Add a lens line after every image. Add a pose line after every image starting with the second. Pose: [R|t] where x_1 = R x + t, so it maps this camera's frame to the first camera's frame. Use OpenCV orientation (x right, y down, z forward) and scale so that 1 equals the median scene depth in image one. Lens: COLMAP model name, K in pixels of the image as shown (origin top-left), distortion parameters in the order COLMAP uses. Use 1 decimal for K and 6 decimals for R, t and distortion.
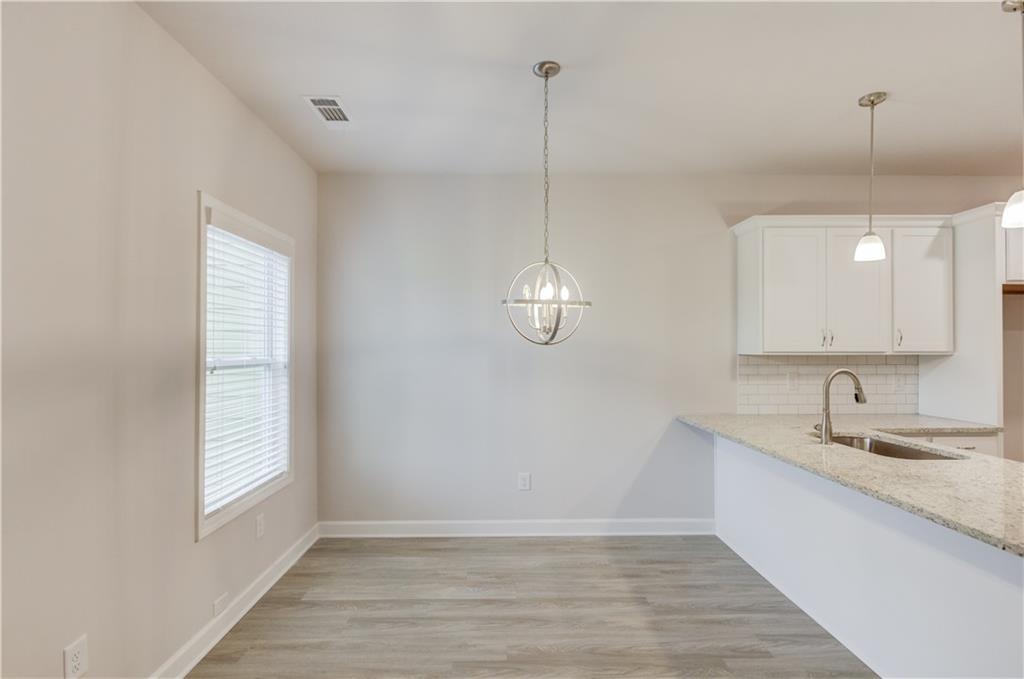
lens RADIAL K [[483.5, 0, 507.1], [0, 483.5, 341.6], [0, 0, 1]] dist [-0.000216, 0.000747]
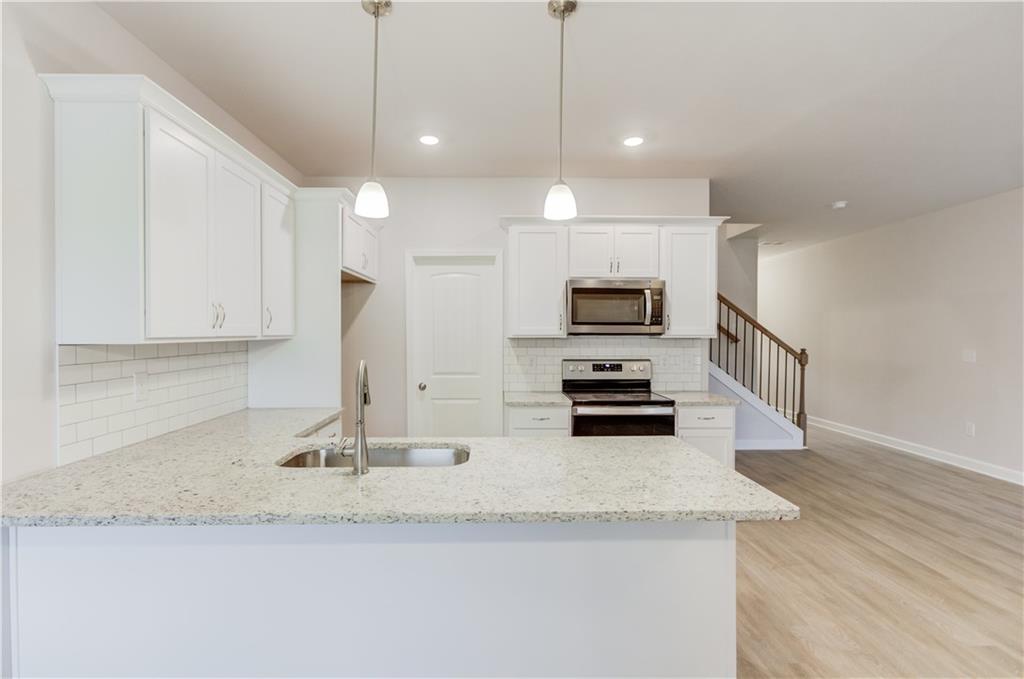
lens RADIAL K [[483.5, 0, 507.1], [0, 483.5, 341.6], [0, 0, 1]] dist [-0.000216, 0.000747]
pose [[-0.003711, -0.016999, 0.999849, -0.016700], [-0.015803, 0.999732, 0.016938, 0.010630], [-0.999868, -0.015738, -0.003979, 0.680037]]
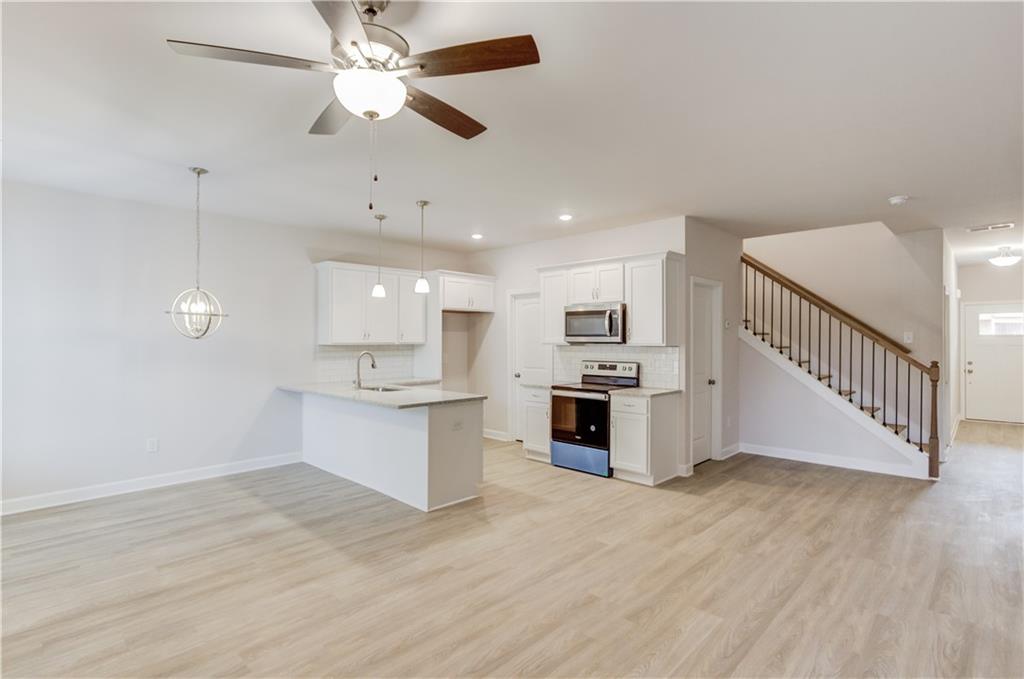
lens RADIAL K [[483.5, 0, 507.1], [0, 483.5, 341.6], [0, 0, 1]] dist [-0.000216, 0.000747]
pose [[0.703073, 0.000518, 0.711118, -0.269345], [-0.012949, 0.999843, 0.012075, -0.014595], [-0.711000, -0.017698, 0.702969, -0.697953]]
